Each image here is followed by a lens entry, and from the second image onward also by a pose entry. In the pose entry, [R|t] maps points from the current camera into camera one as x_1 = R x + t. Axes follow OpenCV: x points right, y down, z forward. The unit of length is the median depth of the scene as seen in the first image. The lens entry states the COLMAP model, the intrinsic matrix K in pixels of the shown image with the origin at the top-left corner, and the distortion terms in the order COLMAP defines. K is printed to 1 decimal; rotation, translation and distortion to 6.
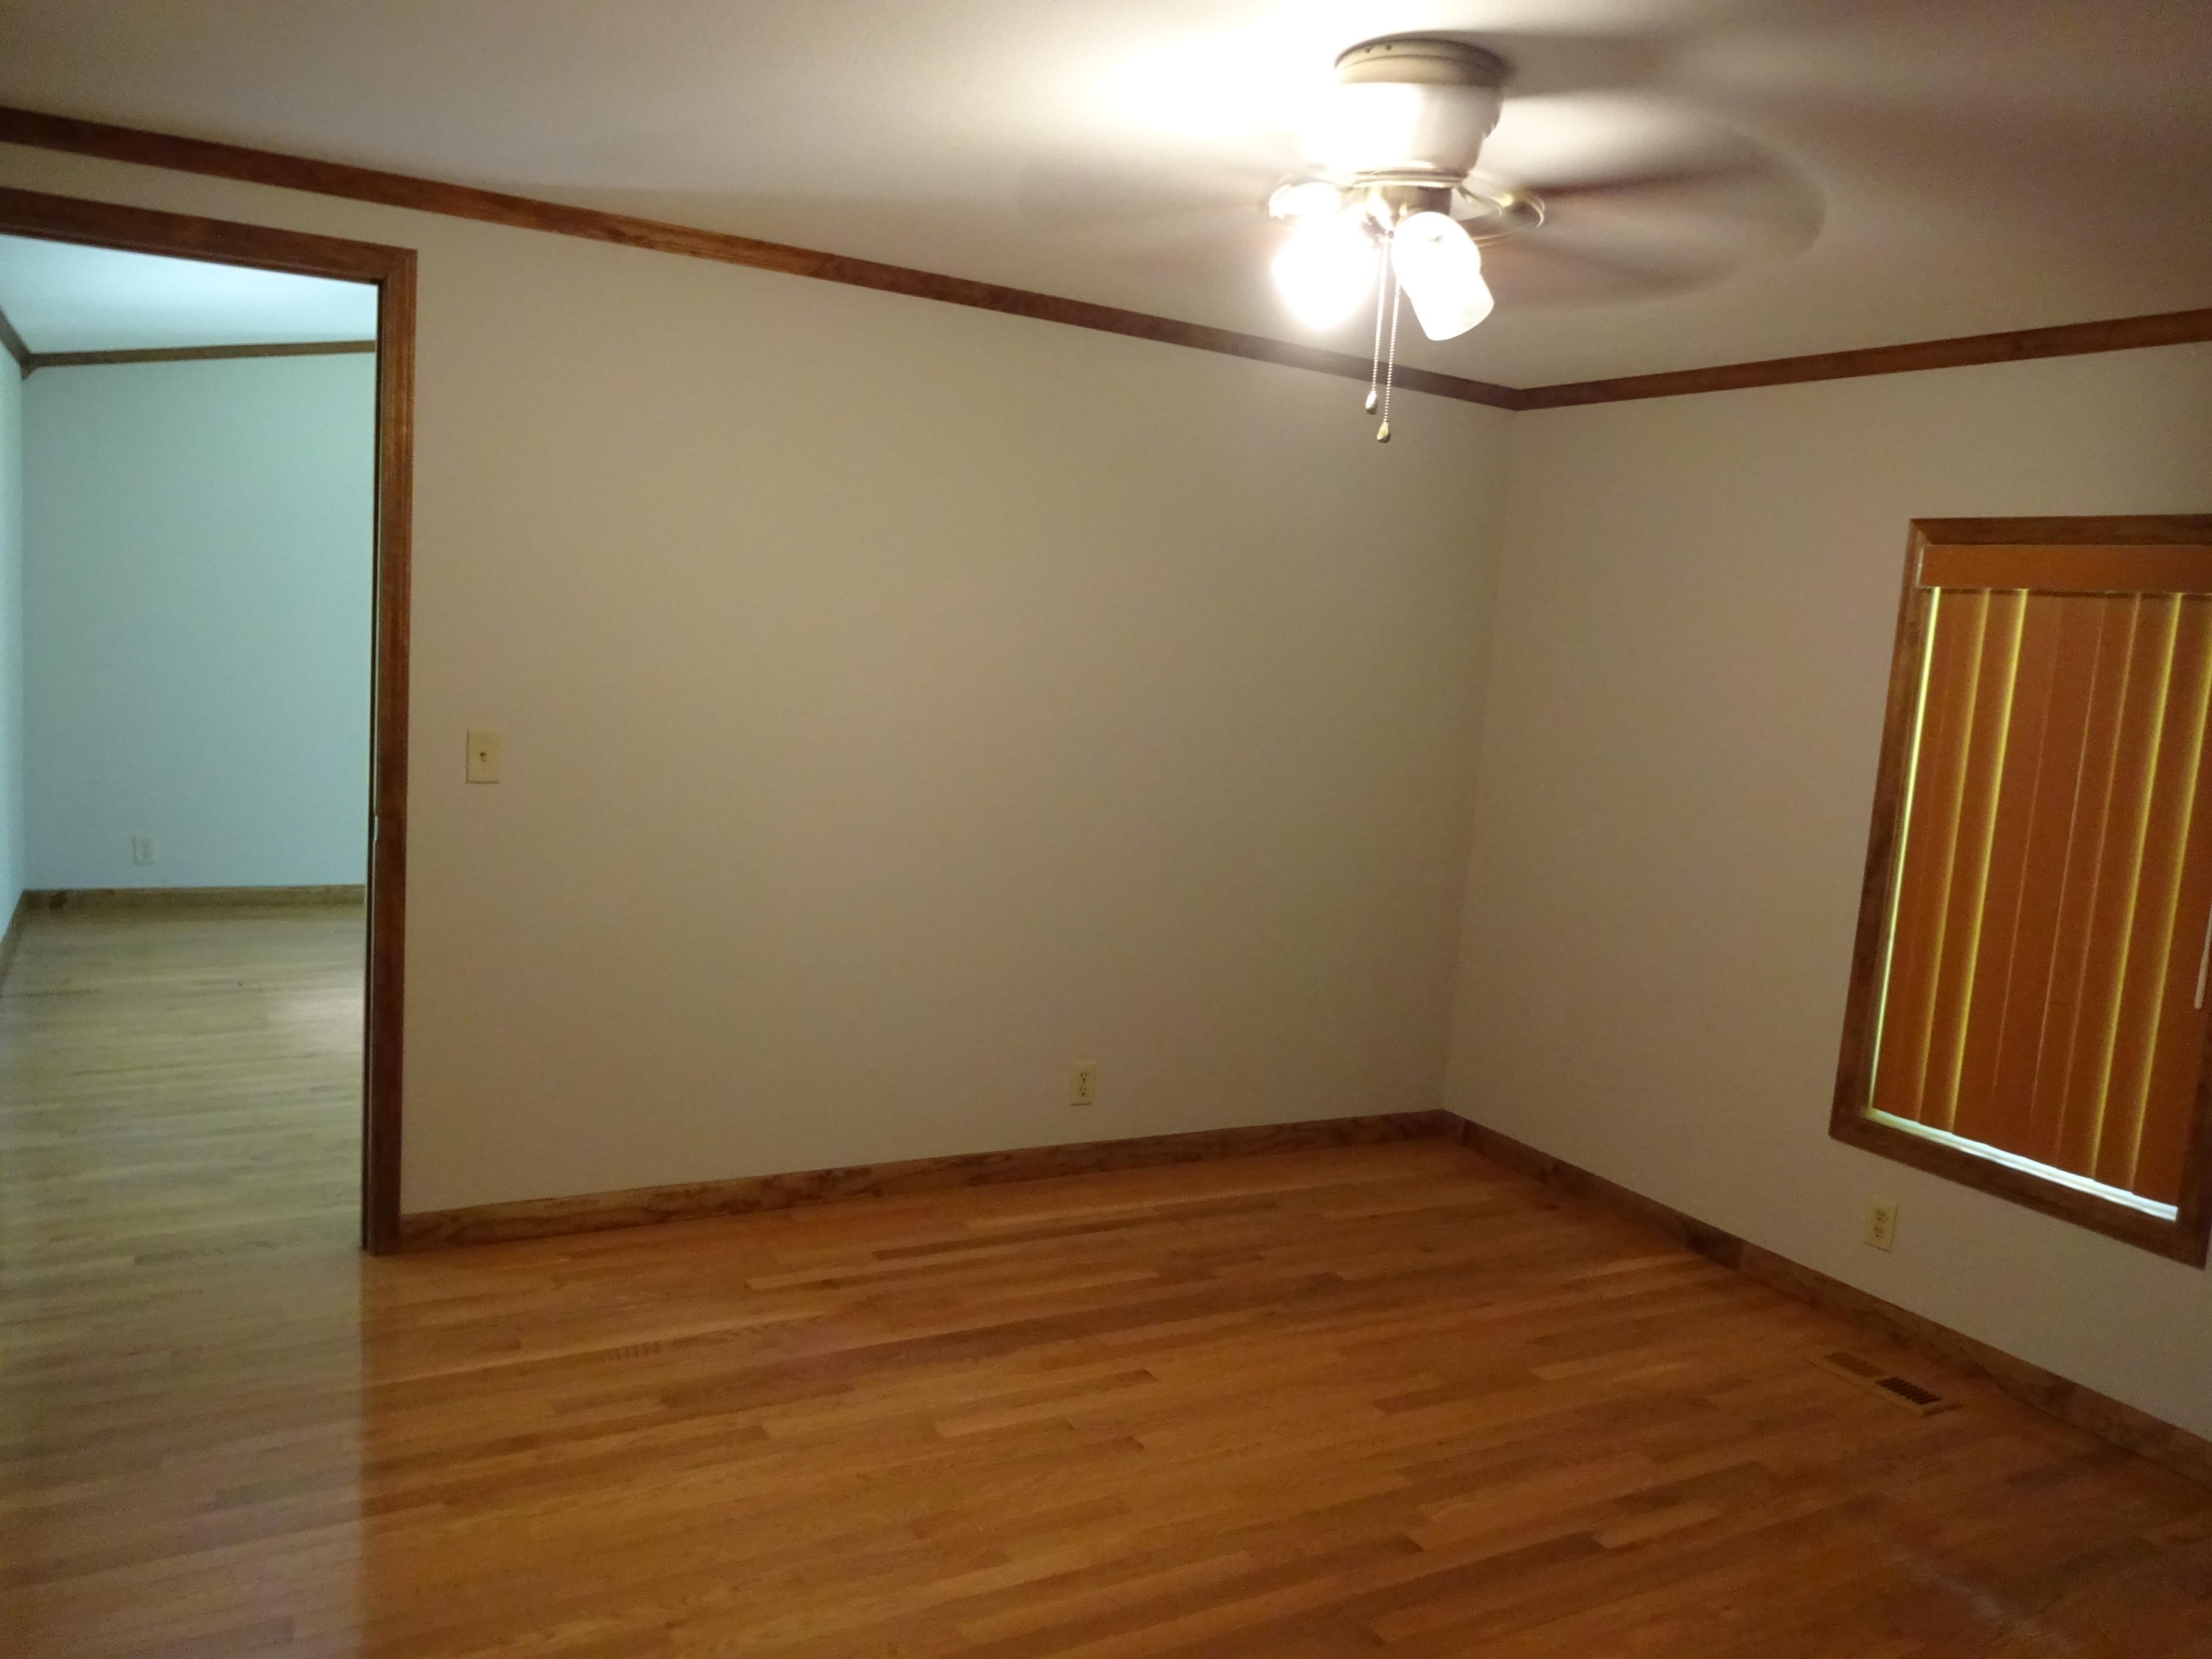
lens RADIAL K [[1631.0, 0, 1106.0], [0, 1631.0, 829.5], [0, 0, 1]] dist [-0.018918, -0.001827]
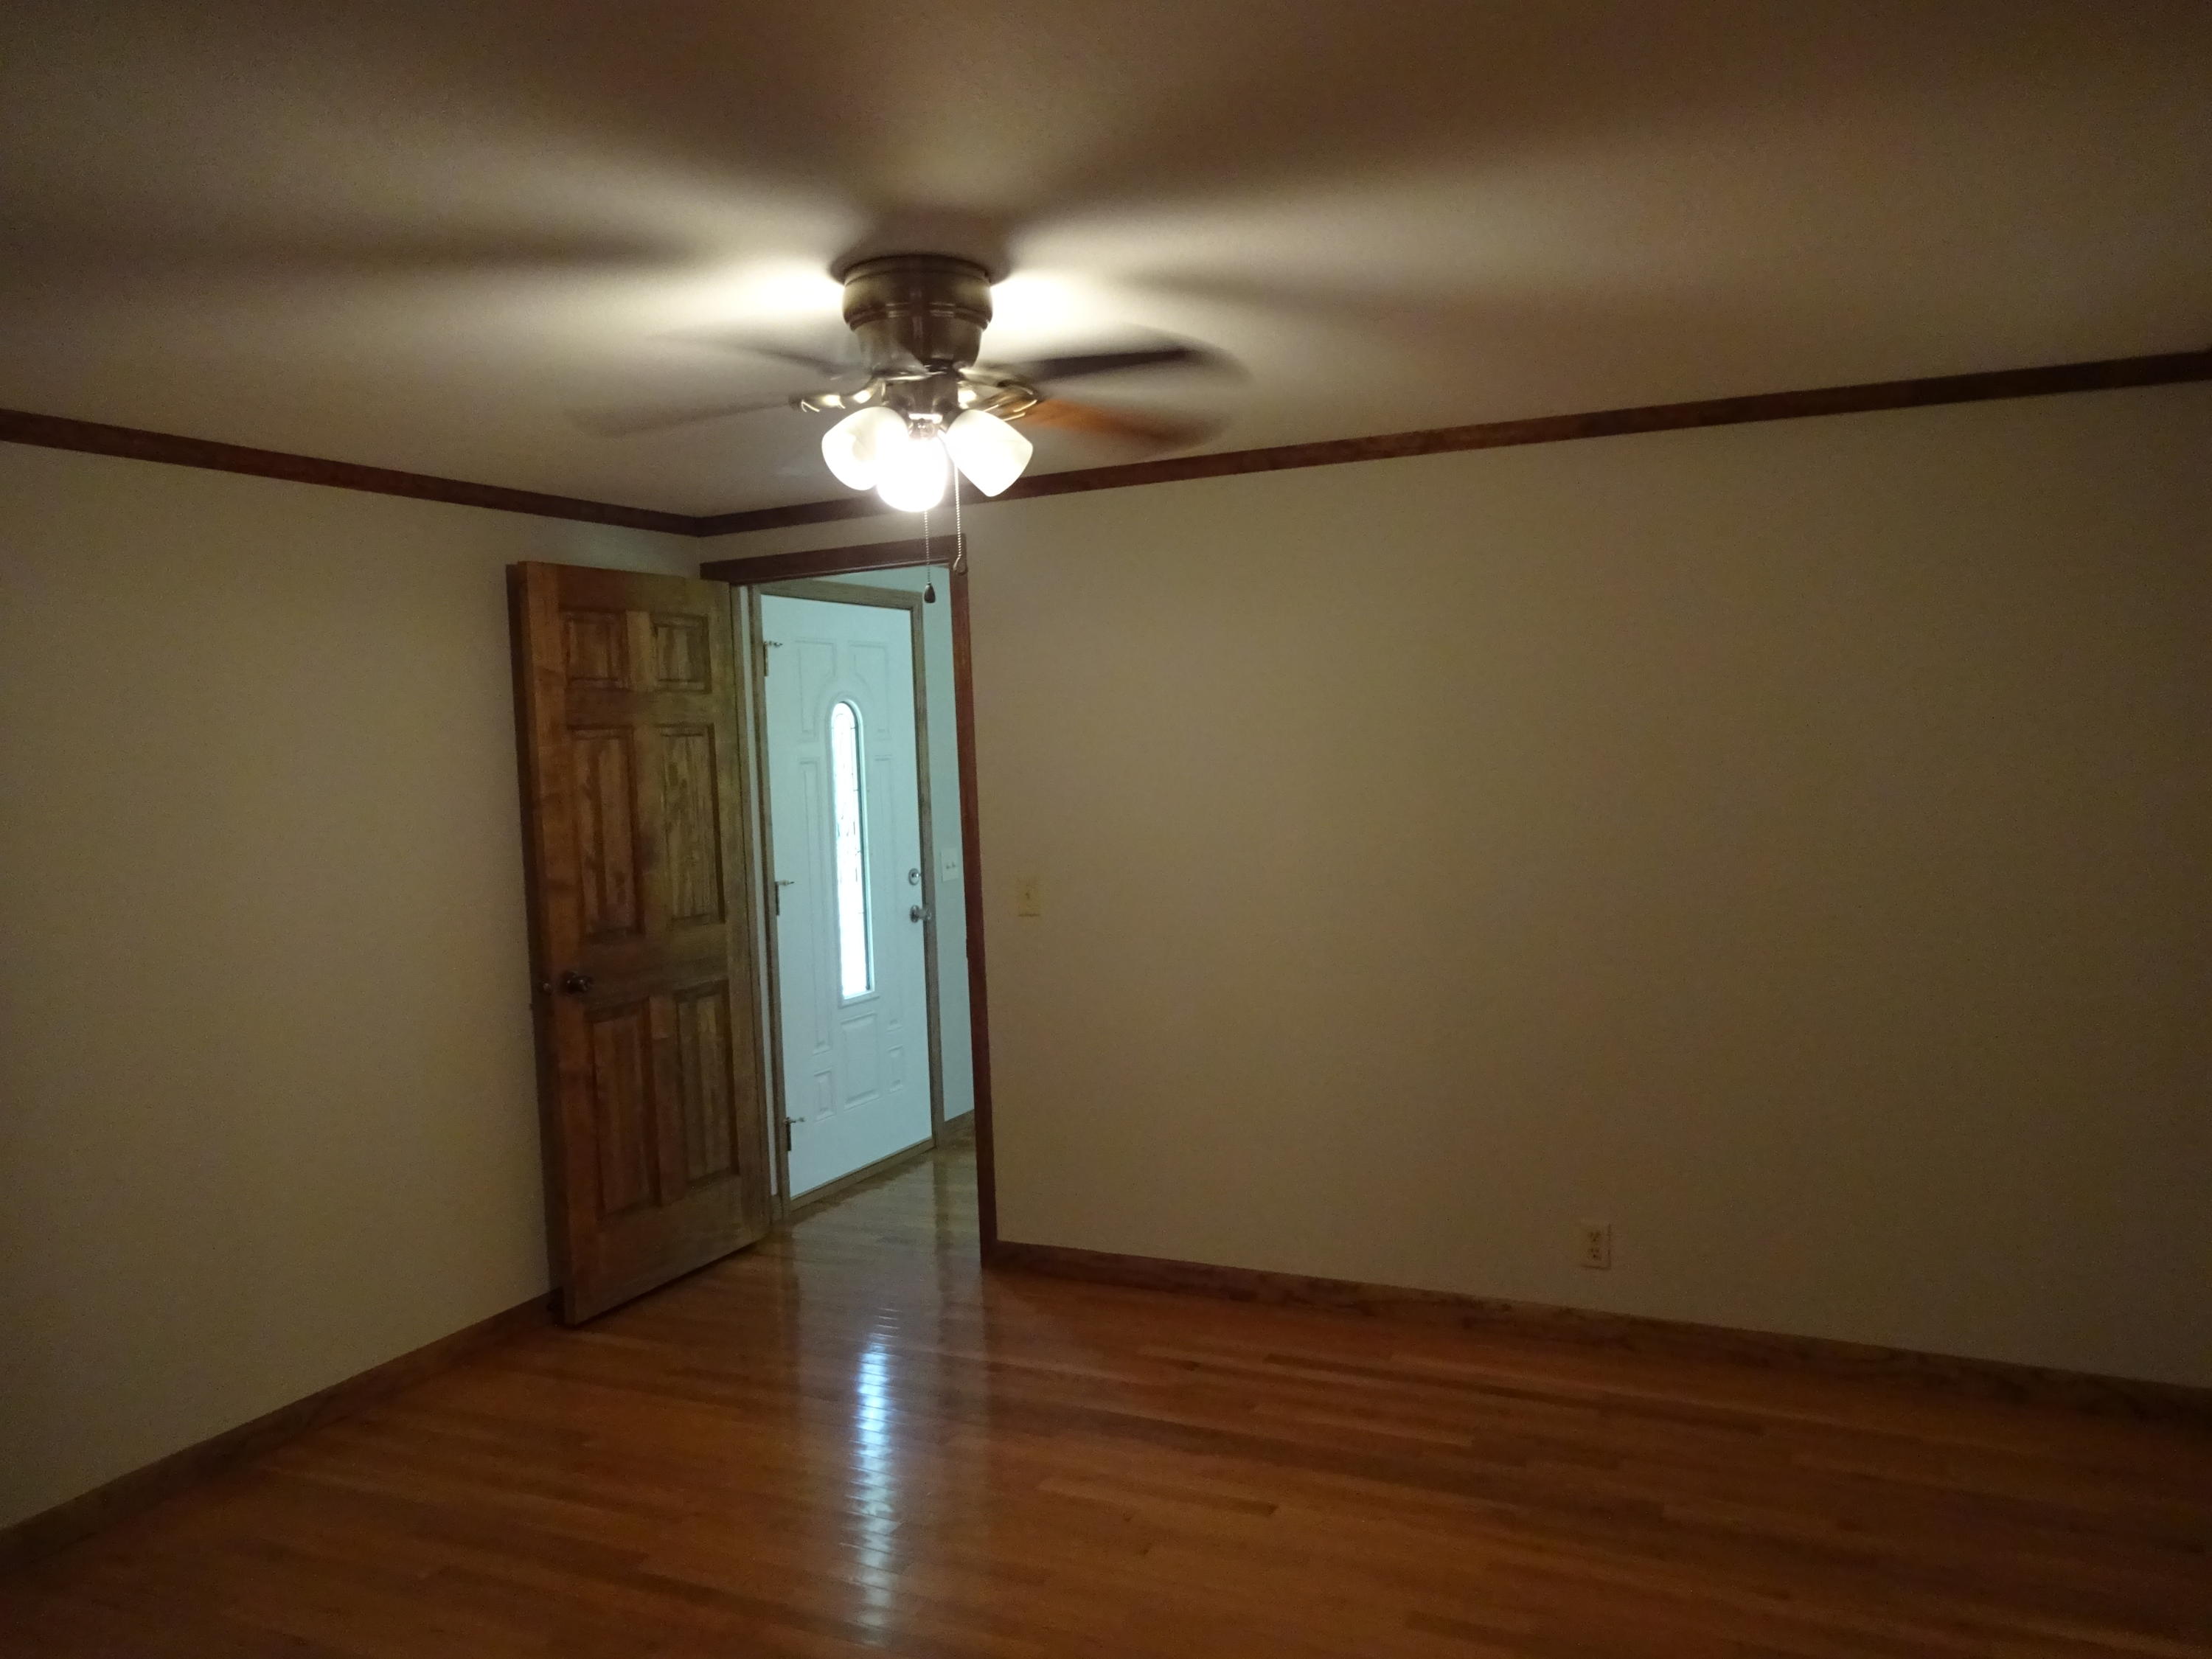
lens RADIAL K [[1631.0, 0, 1106.0], [0, 1631.0, 829.5], [0, 0, 1]] dist [-0.018918, -0.001827]
pose [[0.575201, -0.040384, -0.817015, 0.687289], [-0.027950, 0.997227, -0.068969, -0.008142], [0.817535, 0.062506, 0.572477, 0.276829]]
